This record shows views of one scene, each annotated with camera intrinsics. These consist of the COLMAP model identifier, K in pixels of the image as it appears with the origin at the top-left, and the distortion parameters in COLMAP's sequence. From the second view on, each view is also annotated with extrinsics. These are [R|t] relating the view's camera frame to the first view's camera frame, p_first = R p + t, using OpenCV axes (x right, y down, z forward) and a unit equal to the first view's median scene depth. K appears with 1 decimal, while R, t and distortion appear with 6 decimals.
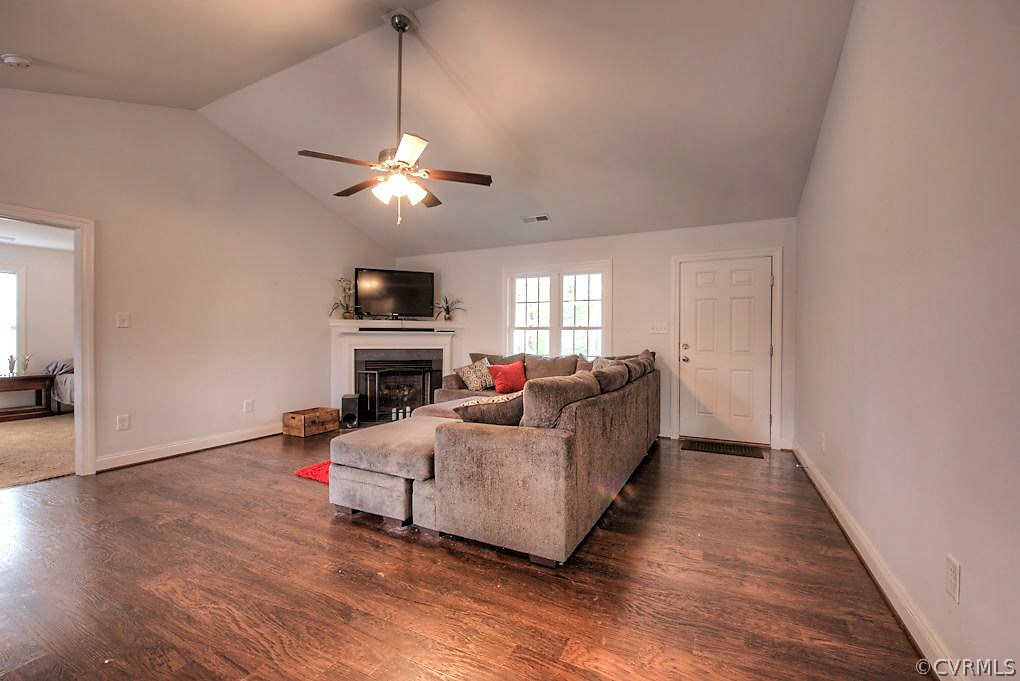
lens RADIAL K [[421.6, 0, 510.0], [0, 421.6, 340.5], [0, 0, 1]] dist [0.001406, -0.000129]
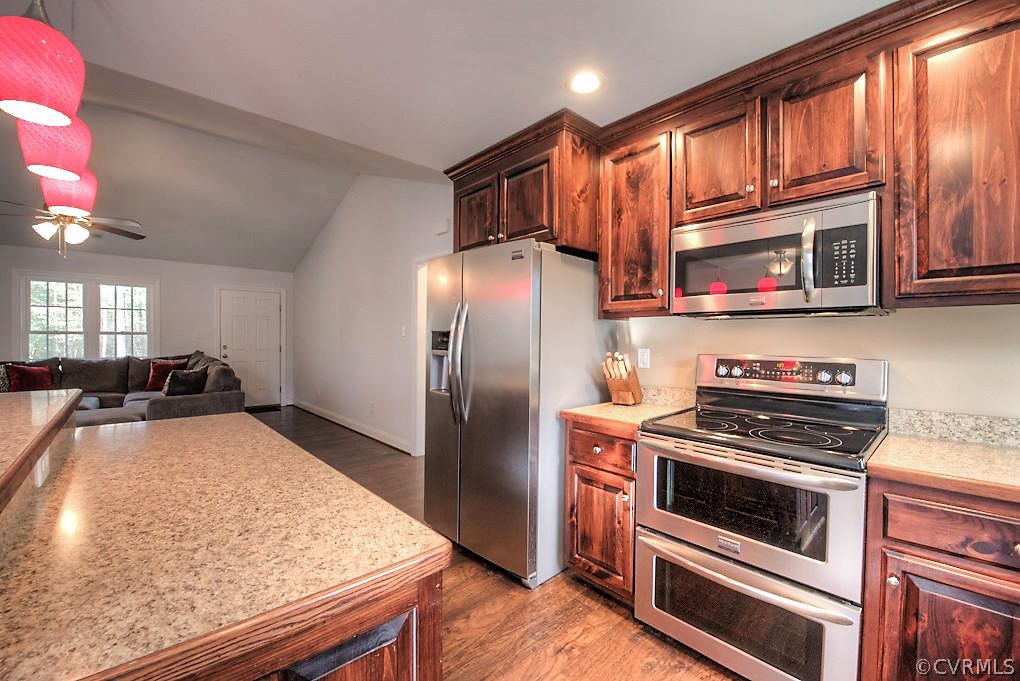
lens RADIAL K [[420.5, 0, 510.0], [0, 420.5, 340.5], [0, 0, 1]] dist [-0.013798, -0.002046]
pose [[0.351896, -0.010250, 0.935983, -0.504457], [0.002489, 0.999947, 0.010015, -0.018033], [-0.936036, -0.001195, 0.351903, -0.370453]]
